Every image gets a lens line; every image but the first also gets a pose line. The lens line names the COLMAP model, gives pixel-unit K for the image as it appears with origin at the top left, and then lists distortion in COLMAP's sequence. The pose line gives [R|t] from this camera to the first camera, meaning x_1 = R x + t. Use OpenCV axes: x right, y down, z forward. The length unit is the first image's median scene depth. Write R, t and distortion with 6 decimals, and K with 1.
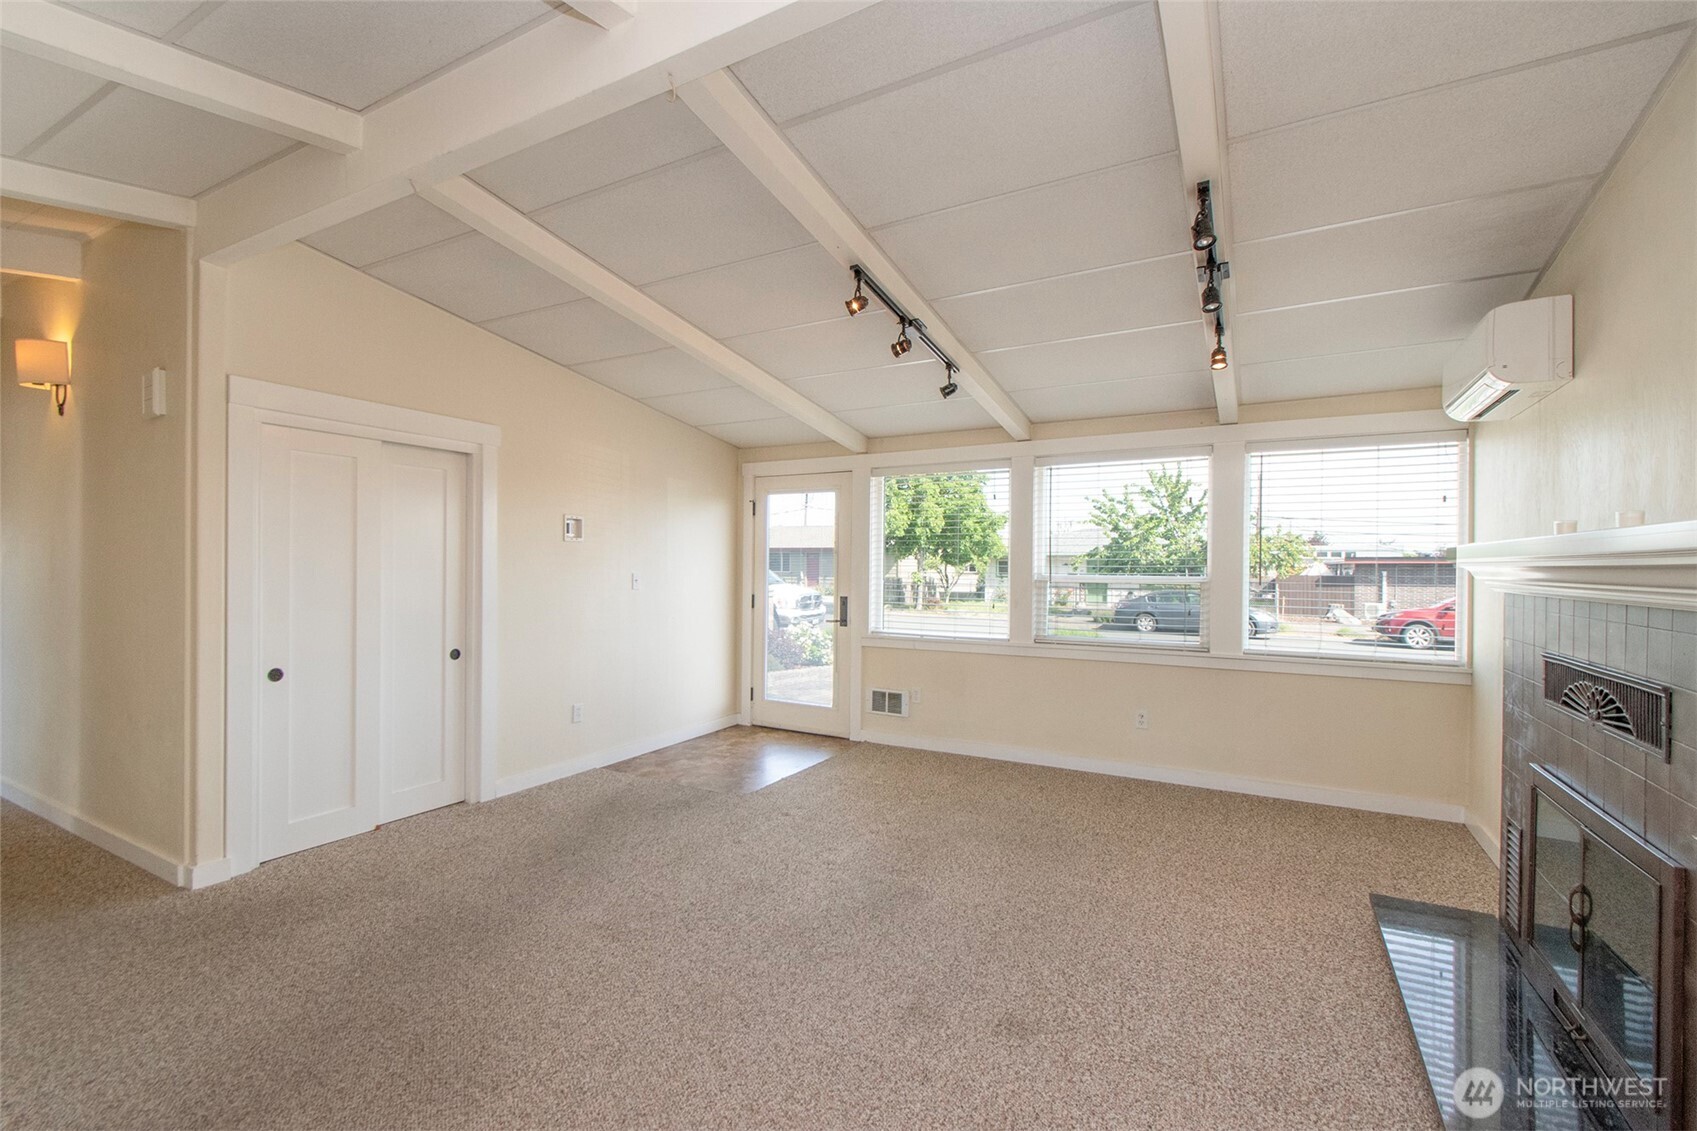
lens RADIAL K [[746.9, 0, 848.5], [0, 746.9, 565.5], [0, 0, 1]] dist [0.001517, -0.000049]
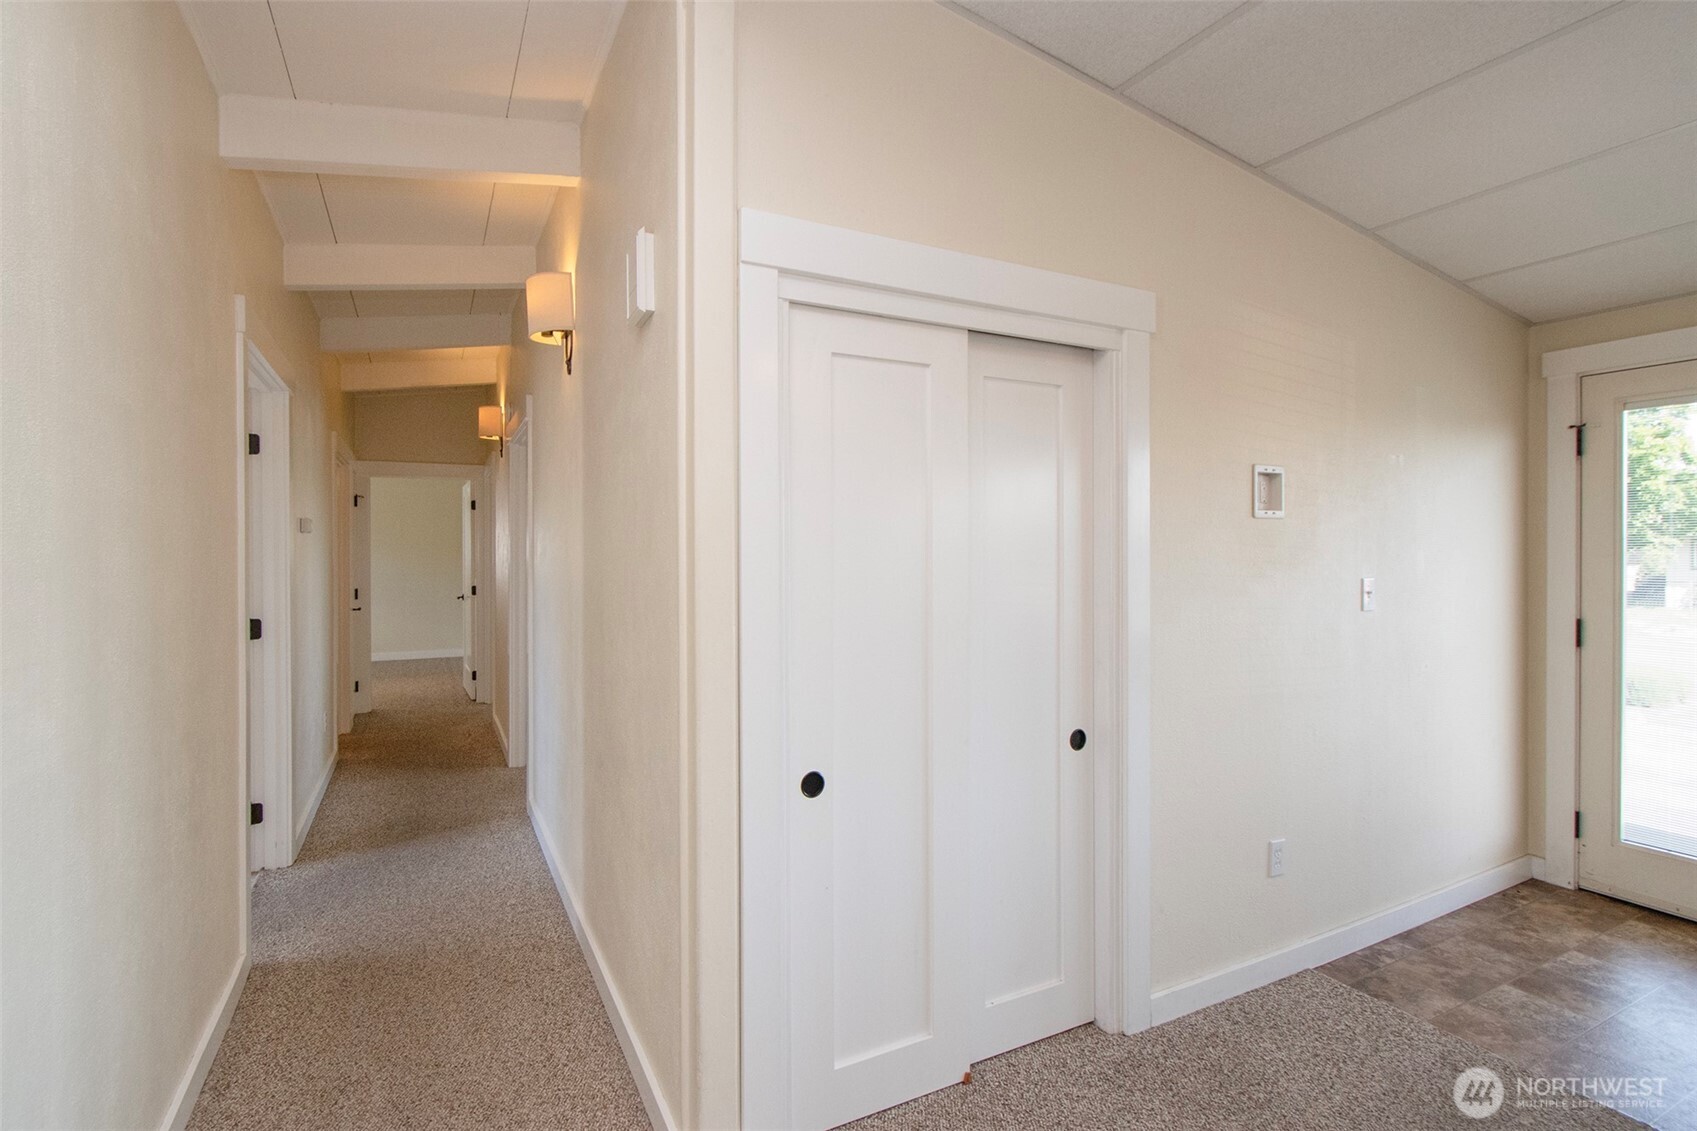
lens RADIAL K [[784.1, 0, 800.4], [0, 784.1, 554.3], [0, 0, 1]] dist [-0.000506, -0.000946]
pose [[0.819013, -0.009034, -0.573704, -0.283550], [0.007876, 0.999959, -0.004502, -0.006406], [0.573721, -0.000831, 0.819050, 0.339199]]
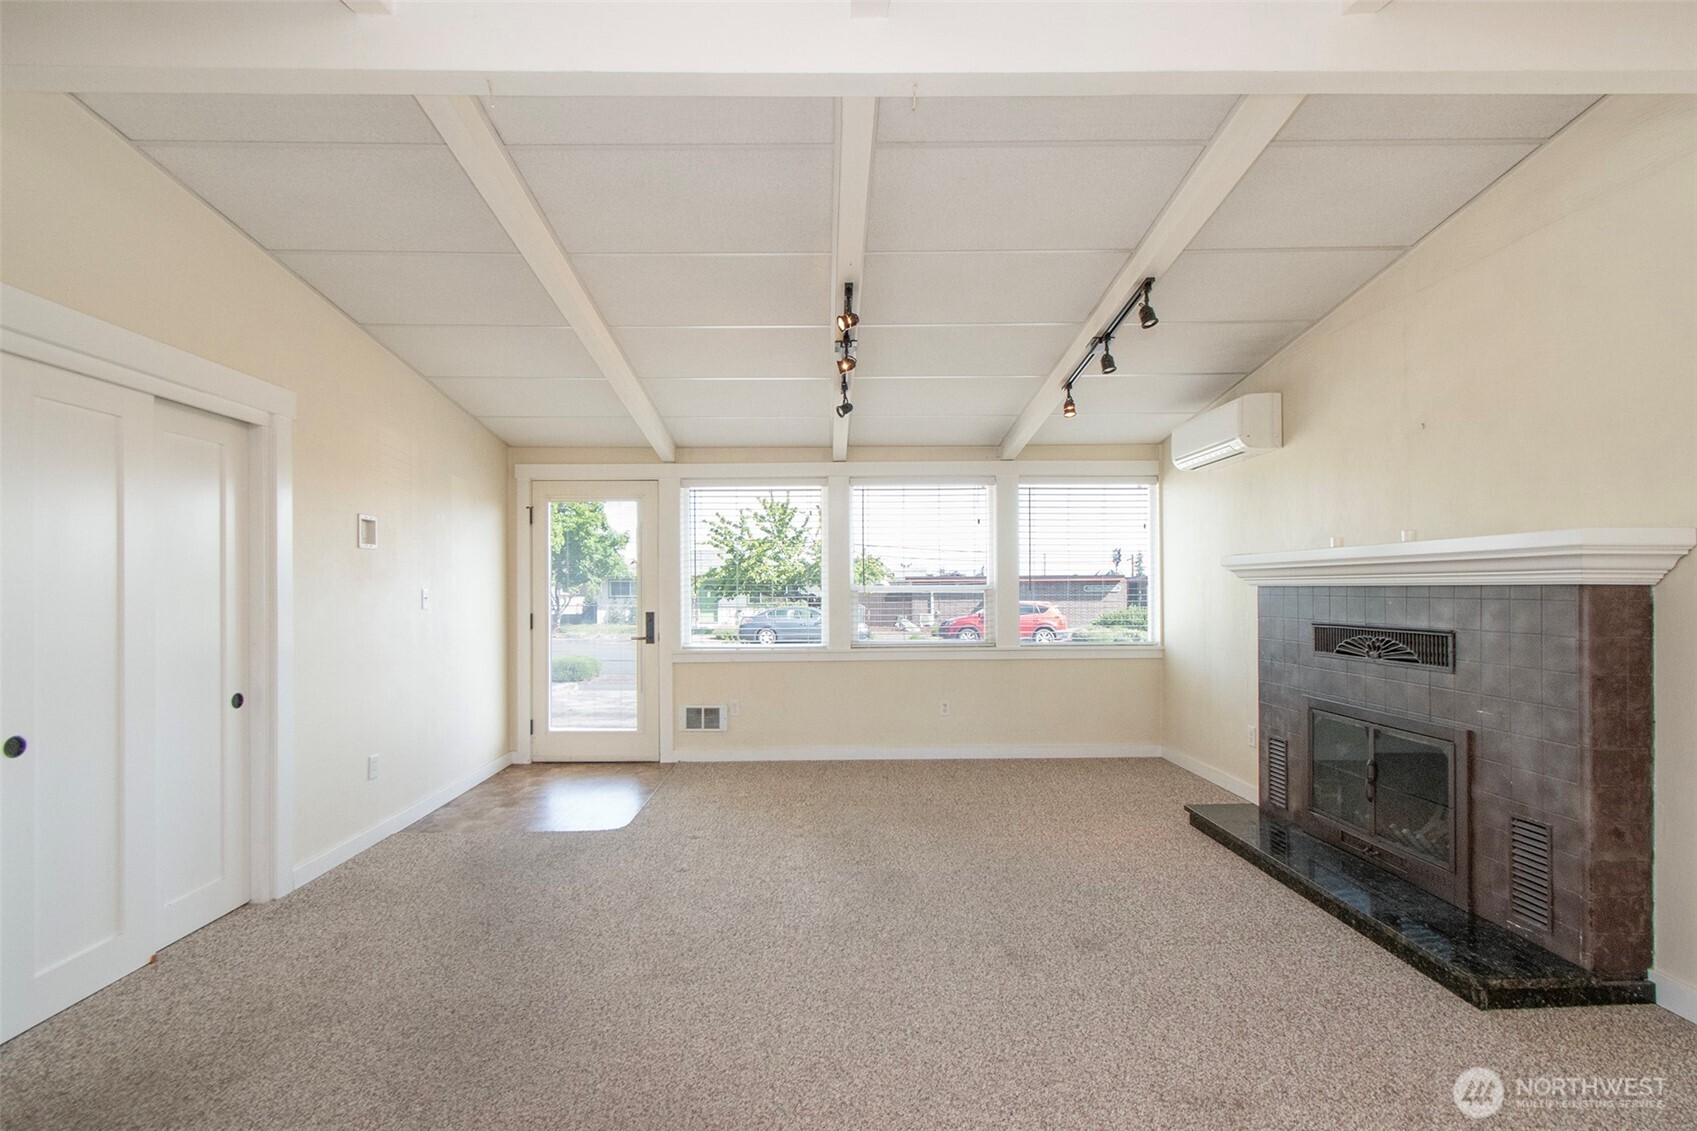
lens RADIAL K [[754.1, 0, 839.9], [0, 754.1, 588.8], [0, 0, 1]] dist [0.003113, -0.000211]
pose [[0.862315, -0.012441, 0.506220, -0.300163], [0.011837, 0.999920, 0.004412, 0.011248], [-0.506234, 0.002188, 0.862393, 0.057935]]
